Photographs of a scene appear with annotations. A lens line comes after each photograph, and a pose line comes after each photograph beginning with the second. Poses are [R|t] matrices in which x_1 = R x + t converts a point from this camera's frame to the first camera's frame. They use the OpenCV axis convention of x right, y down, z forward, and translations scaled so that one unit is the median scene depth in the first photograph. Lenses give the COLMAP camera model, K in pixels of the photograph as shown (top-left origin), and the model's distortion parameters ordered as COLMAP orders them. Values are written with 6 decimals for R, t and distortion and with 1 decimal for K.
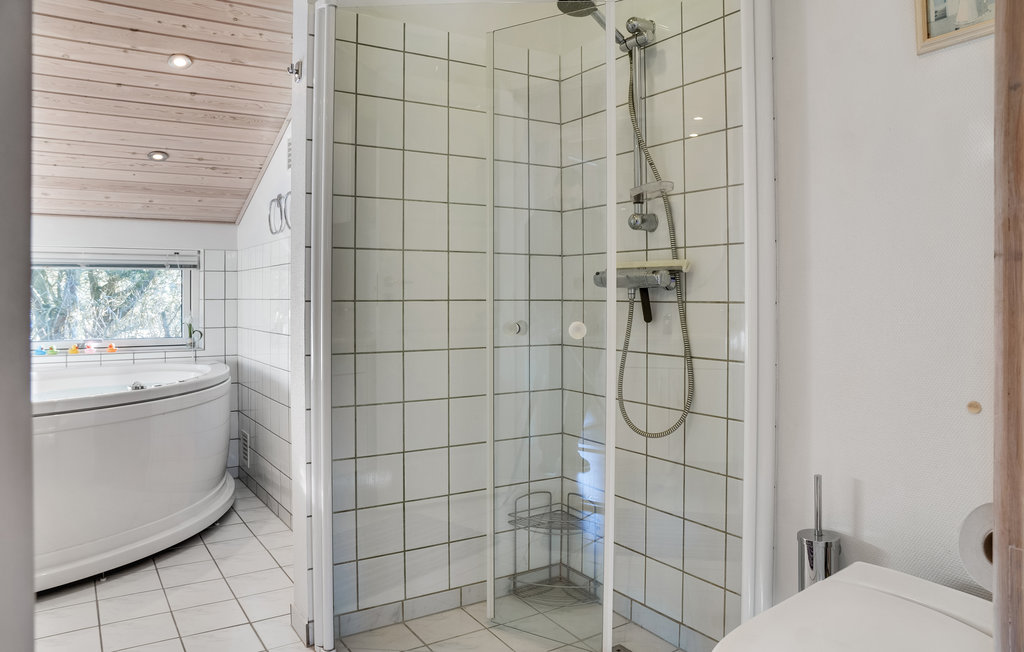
lens RADIAL K [[718.6, 0, 512.2], [0, 718.6, 297.9], [0, 0, 1]] dist [-0.062724, 0.001640]
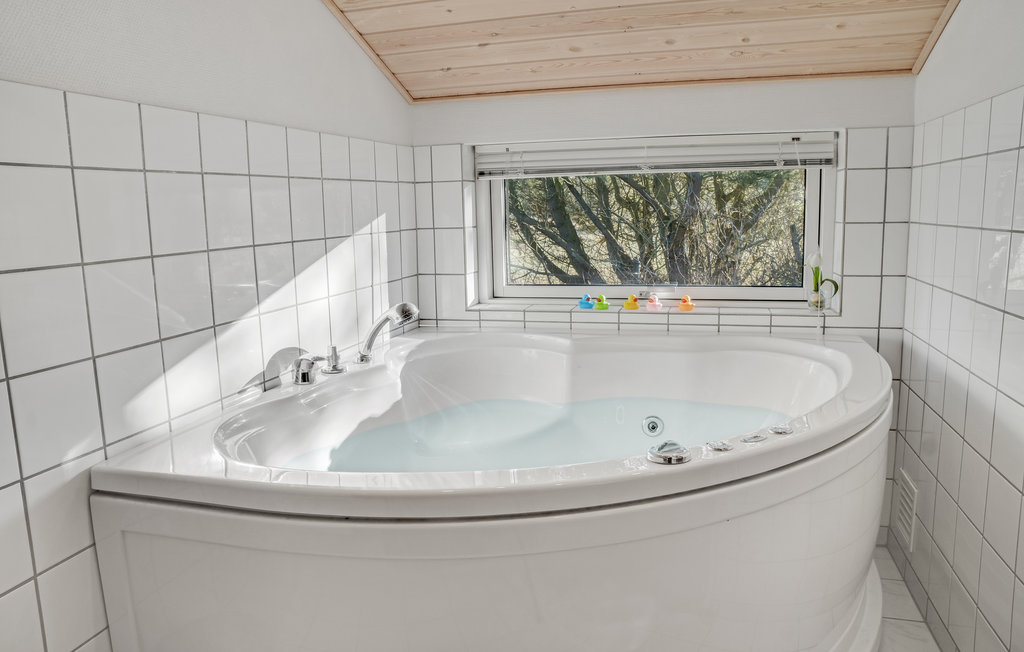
lens RADIAL K [[718.6, 0, 512.2], [0, 718.6, 297.9], [0, 0, 1]] dist [-0.062724, 0.001640]
pose [[0.665145, 0.083508, -0.742030, -0.198487], [0.017132, 0.991759, 0.126969, -0.013858], [0.746518, -0.097165, 0.658232, 0.454767]]
